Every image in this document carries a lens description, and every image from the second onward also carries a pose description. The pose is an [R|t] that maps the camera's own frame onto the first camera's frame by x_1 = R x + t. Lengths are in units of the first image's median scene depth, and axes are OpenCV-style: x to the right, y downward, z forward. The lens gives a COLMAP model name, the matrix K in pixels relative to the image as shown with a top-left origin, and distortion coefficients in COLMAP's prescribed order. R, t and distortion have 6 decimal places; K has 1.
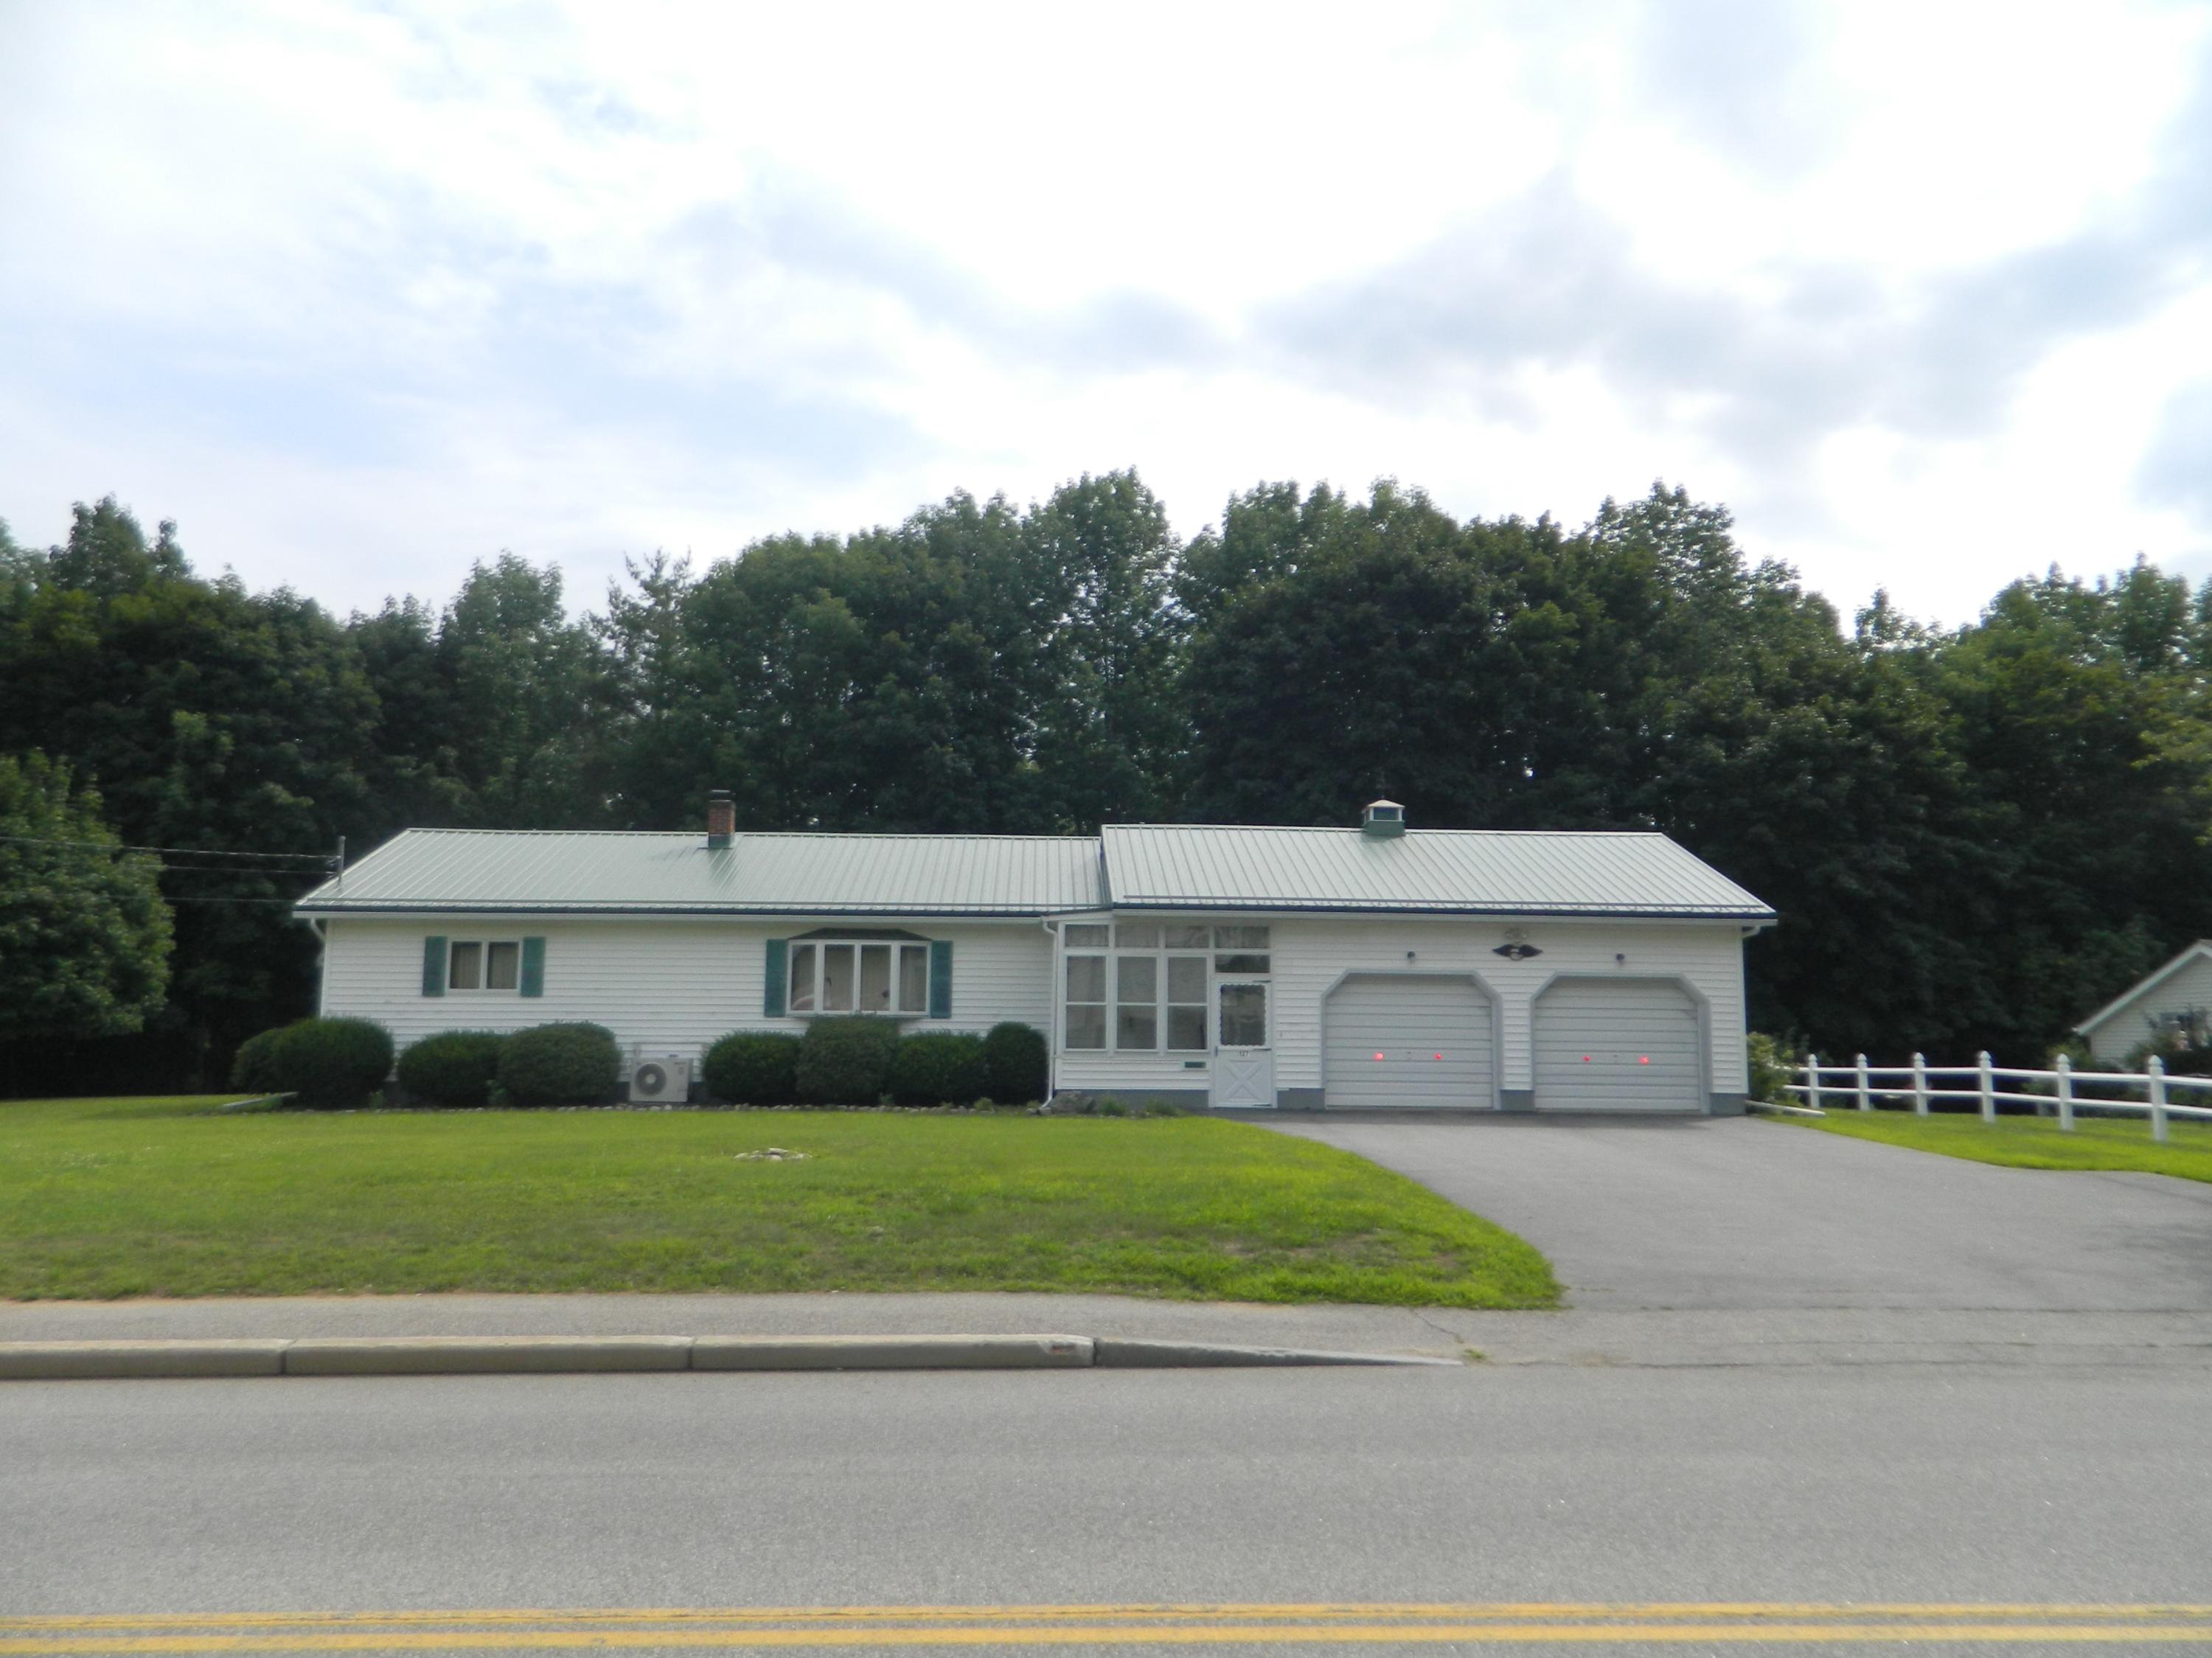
lens RADIAL K [[1694.2, 0, 1109.3], [0, 1694.2, 813.0], [0, 0, 1]] dist [0.017984, -0.007387]
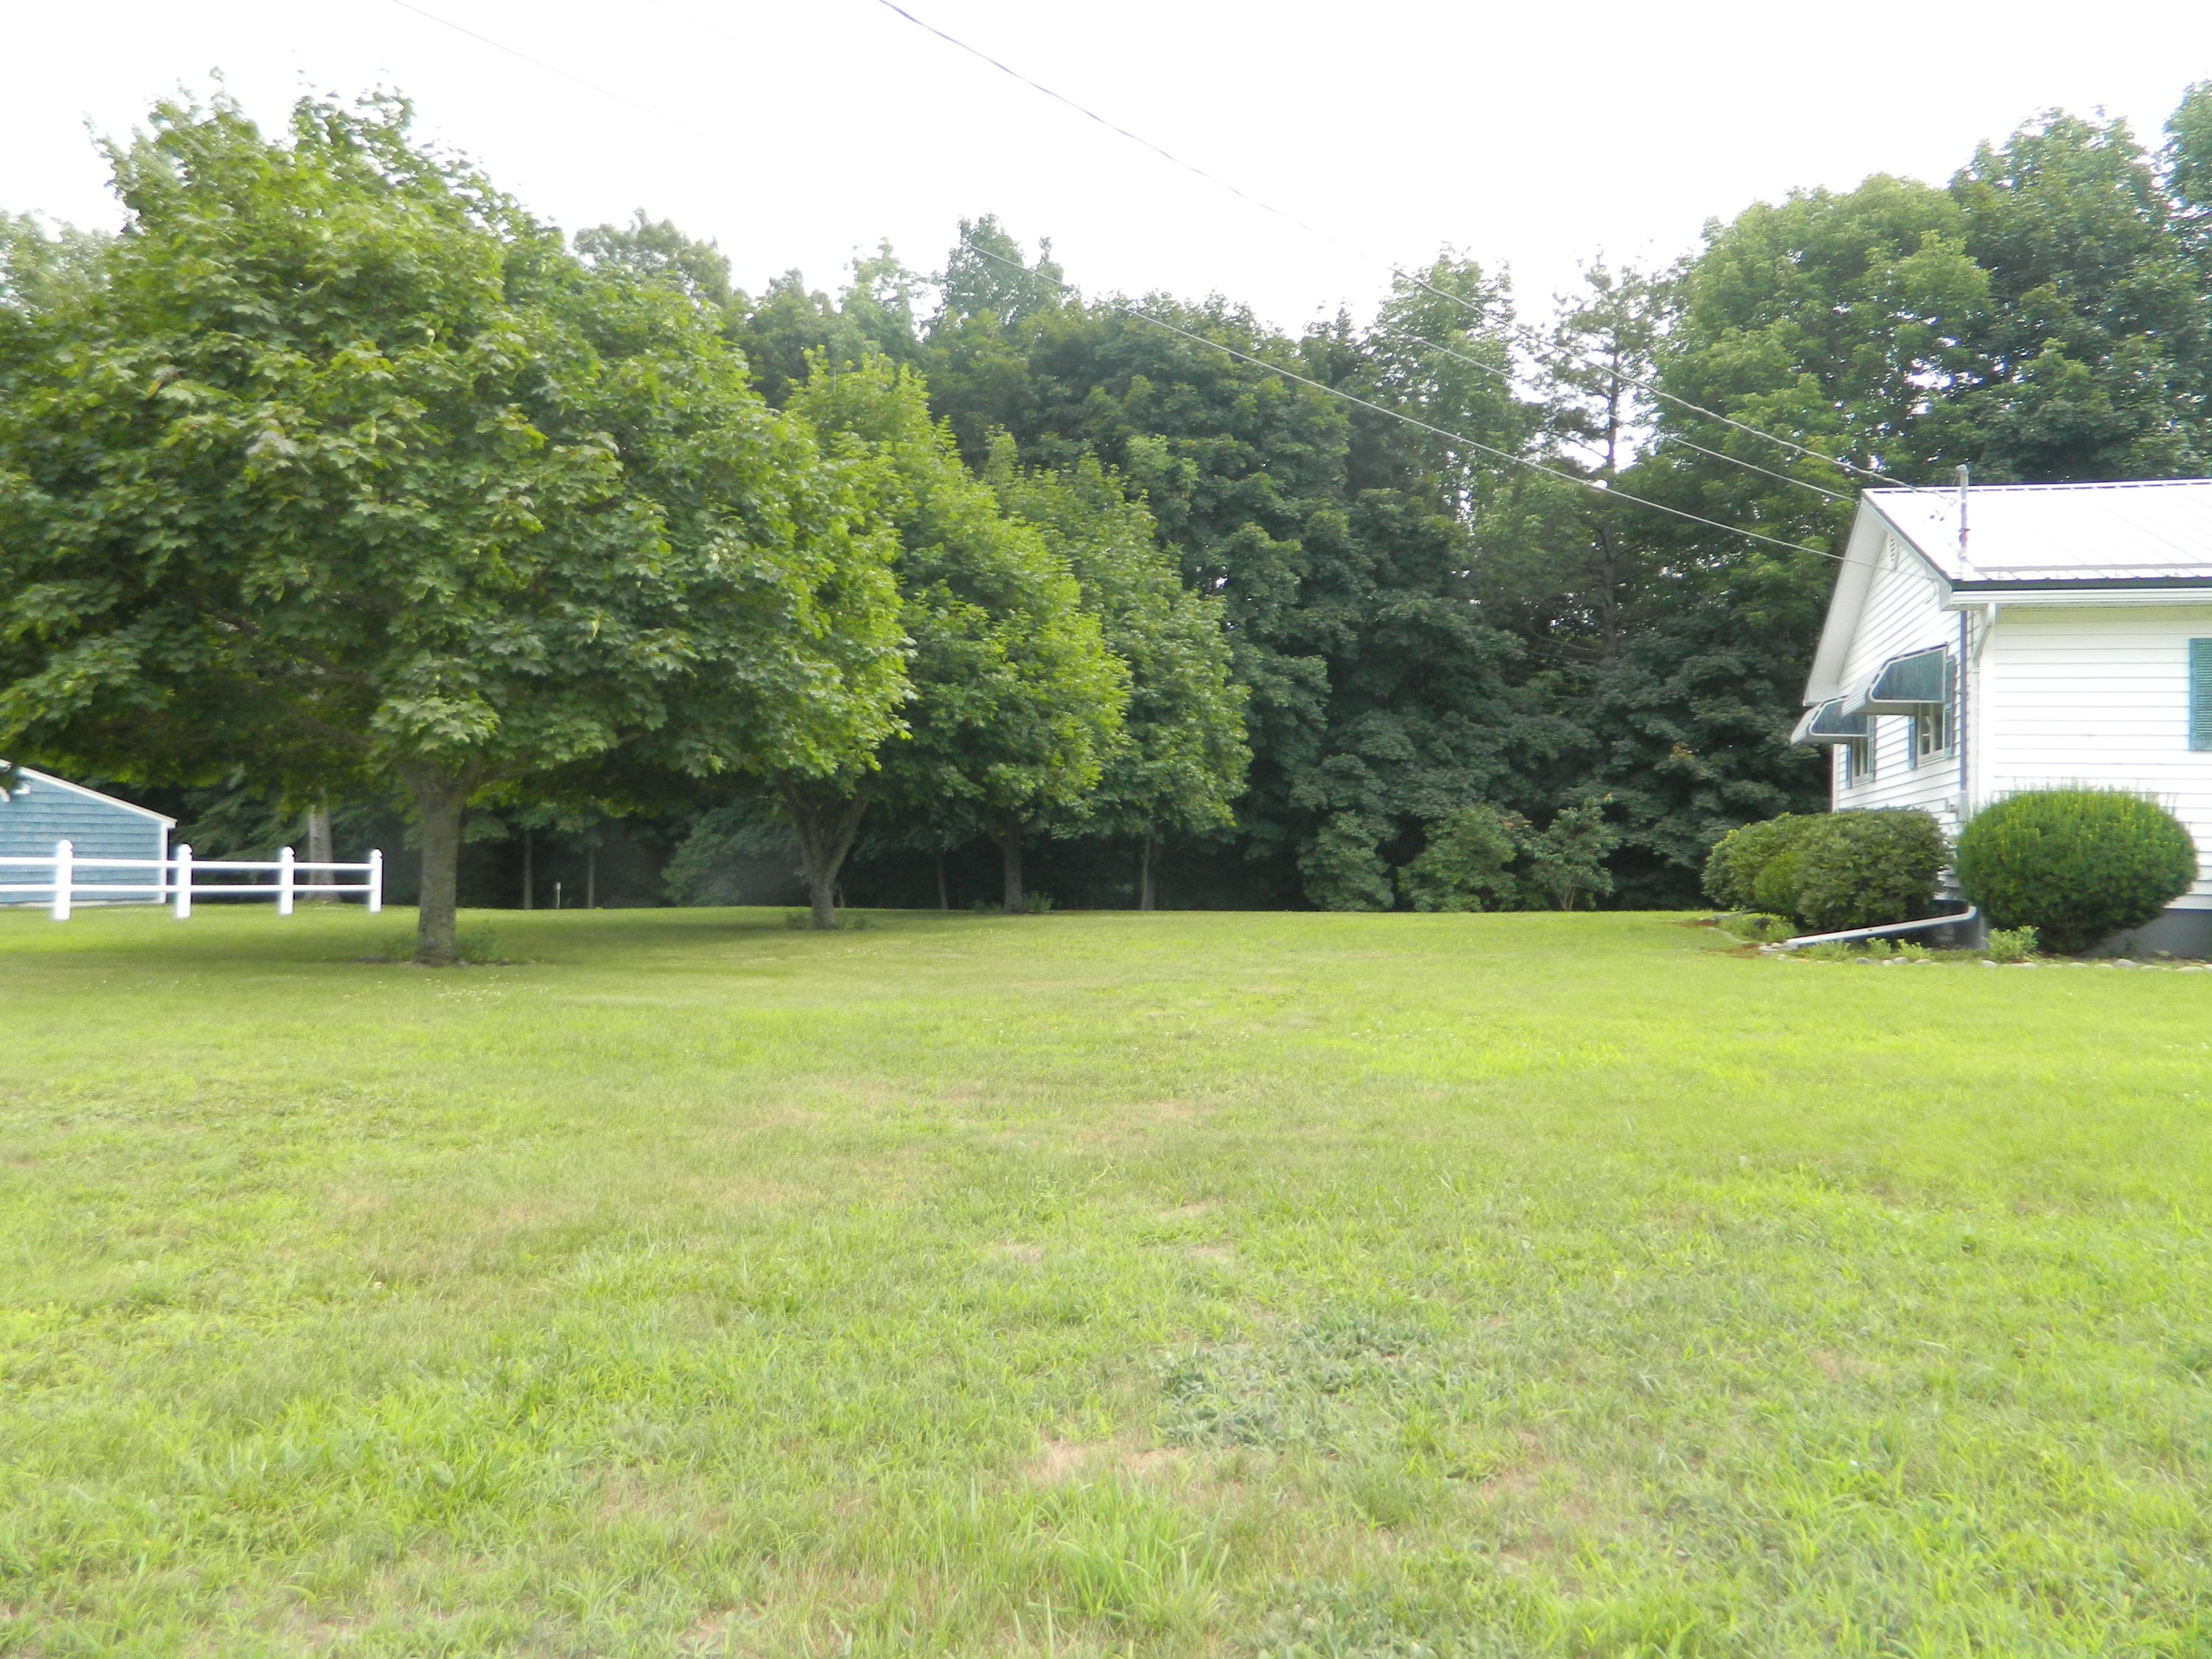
lens RADIAL K [[1694.4, 0, 1109.3], [0, 1694.4, 813.5], [0, 0, 1]] dist [0.017984, -0.007387]
pose [[0.945187, 0.012304, -0.326297, -0.286674], [0.021291, 0.994841, 0.099187, 0.036132], [0.325834, -0.100697, 0.940049, 0.217472]]
